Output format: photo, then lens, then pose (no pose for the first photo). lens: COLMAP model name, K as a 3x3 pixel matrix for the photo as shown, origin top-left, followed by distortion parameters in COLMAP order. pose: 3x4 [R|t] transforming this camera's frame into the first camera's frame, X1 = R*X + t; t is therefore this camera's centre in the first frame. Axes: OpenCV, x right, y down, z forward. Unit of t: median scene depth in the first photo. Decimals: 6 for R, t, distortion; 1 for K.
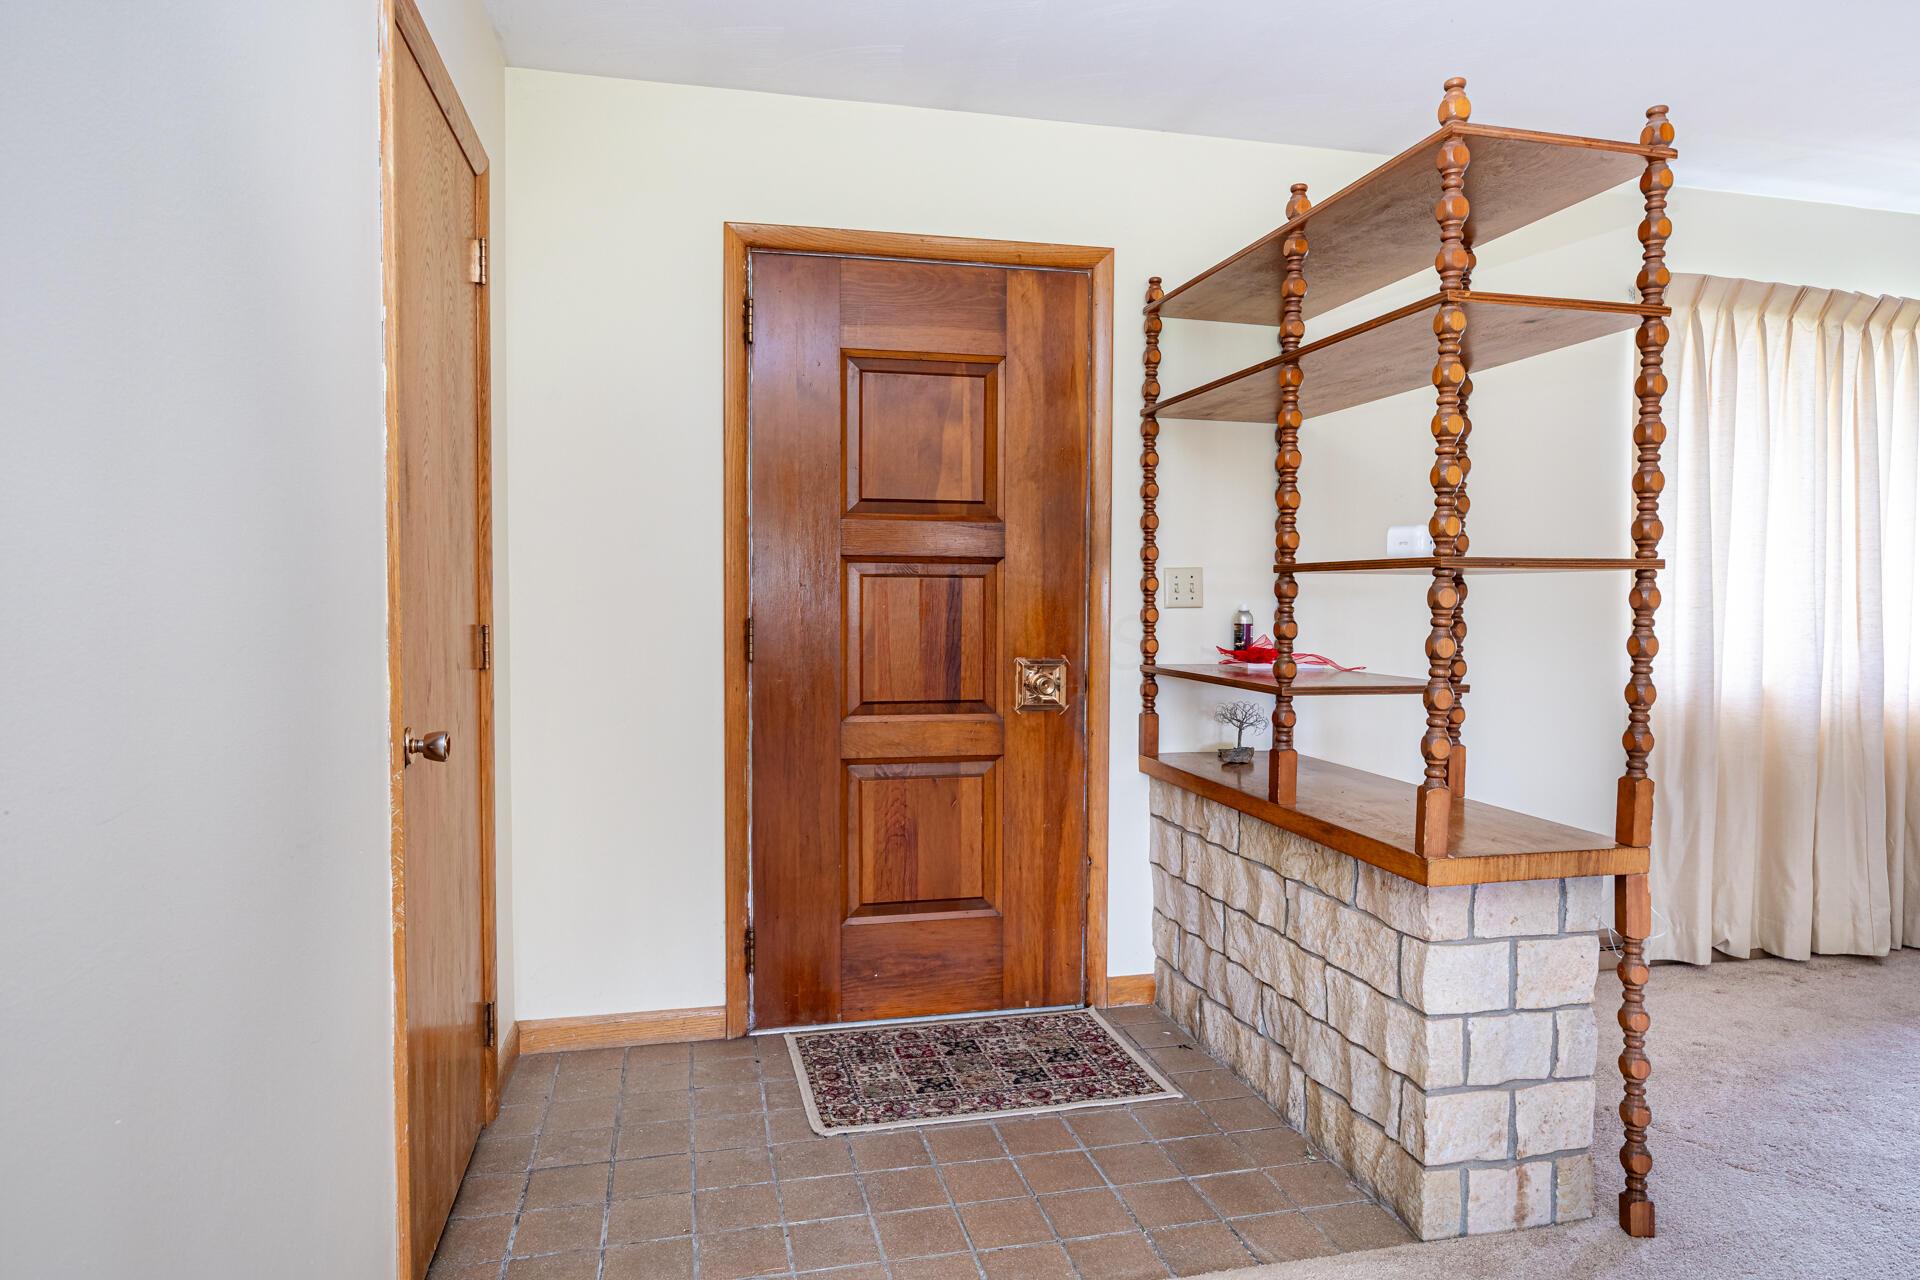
lens RADIAL K [[1205.6, 0, 963.6], [0, 1205.6, 630.7], [0, 0, 1]] dist [0.000022, 0.000111]
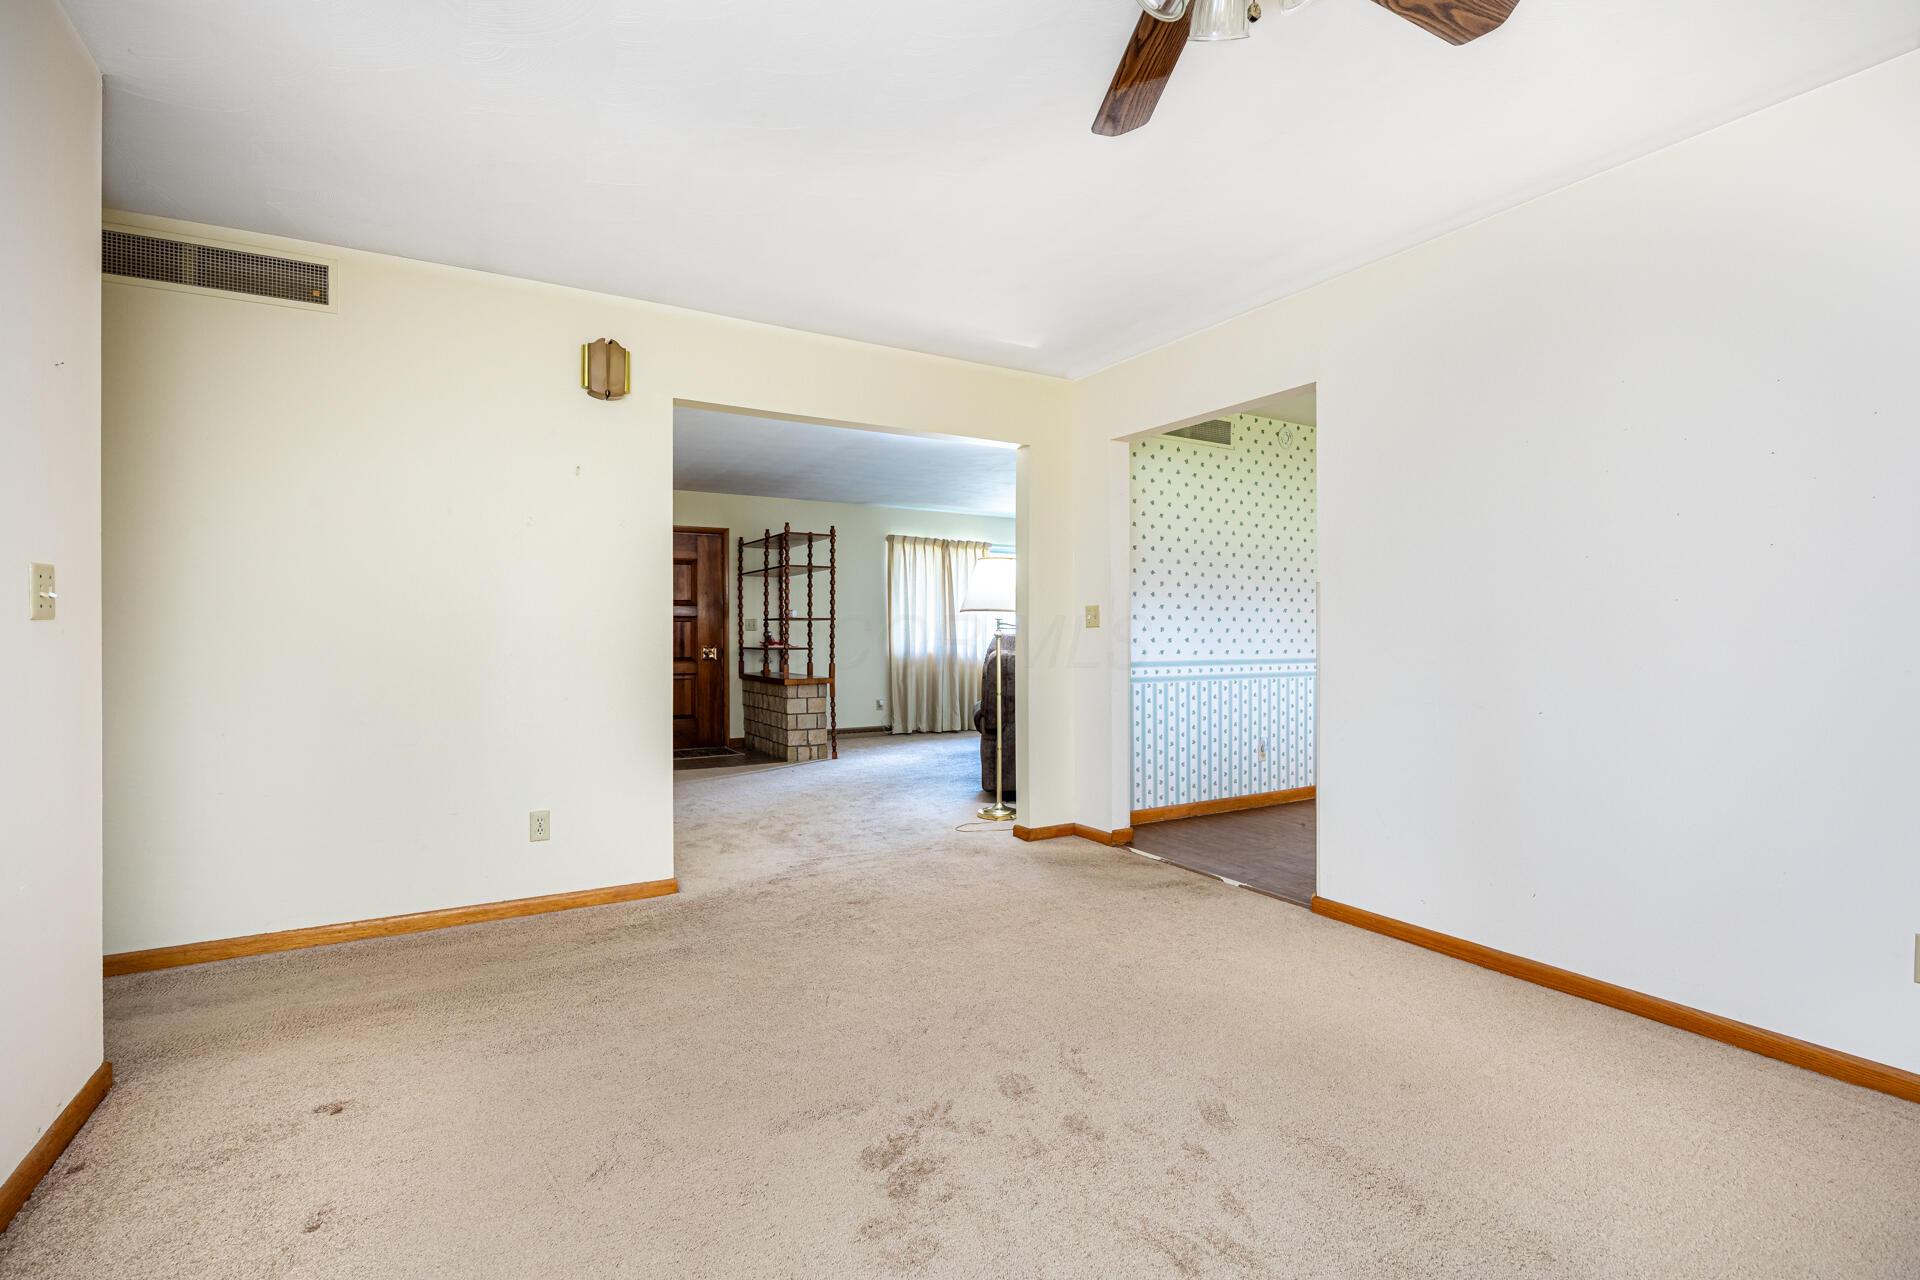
lens RADIAL K [[924.6, 0, 959.1], [0, 924.6, 634.6], [0, 0, 1]] dist [-0.001028, -0.000023]
pose [[0.959366, -0.006297, 0.282096, 0.005459], [0.013950, 0.999587, -0.025130, 0.070363], [-0.281821, 0.028044, 0.959057, -1.753765]]
